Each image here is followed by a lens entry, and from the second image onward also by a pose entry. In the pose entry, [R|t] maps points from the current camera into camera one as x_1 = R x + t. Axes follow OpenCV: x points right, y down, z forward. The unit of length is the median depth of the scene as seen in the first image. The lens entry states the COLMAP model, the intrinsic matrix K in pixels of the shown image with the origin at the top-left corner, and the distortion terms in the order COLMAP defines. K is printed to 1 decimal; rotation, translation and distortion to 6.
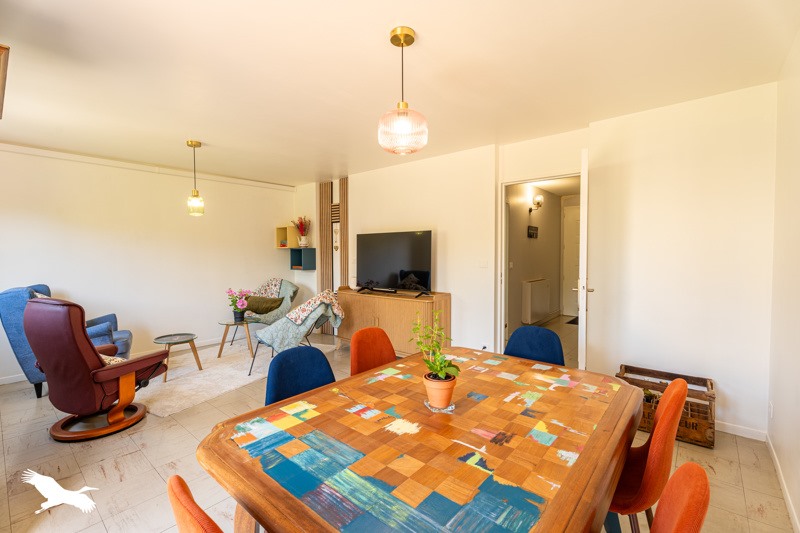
lens RADIAL K [[356.6, 0, 400.0], [0, 356.6, 266.5], [0, 0, 1]] dist [0.001994, 0.000077]
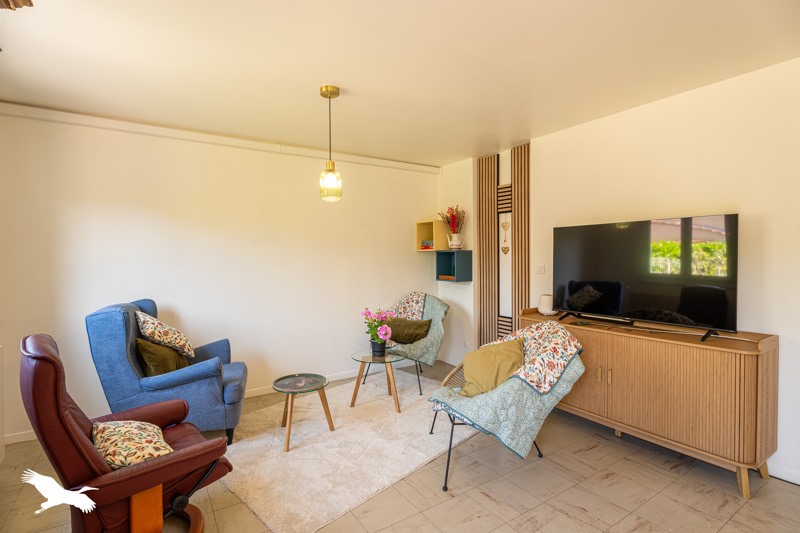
lens RADIAL K [[388.6, 0, 400.0], [0, 388.6, 266.5], [0, 0, 1]] dist [-0.003305, -0.000071]
pose [[0.960941, 0.003101, -0.276737, -0.167770], [-0.006947, 0.999892, -0.012915, -0.009411], [0.276667, 0.014333, 0.960859, 0.233968]]
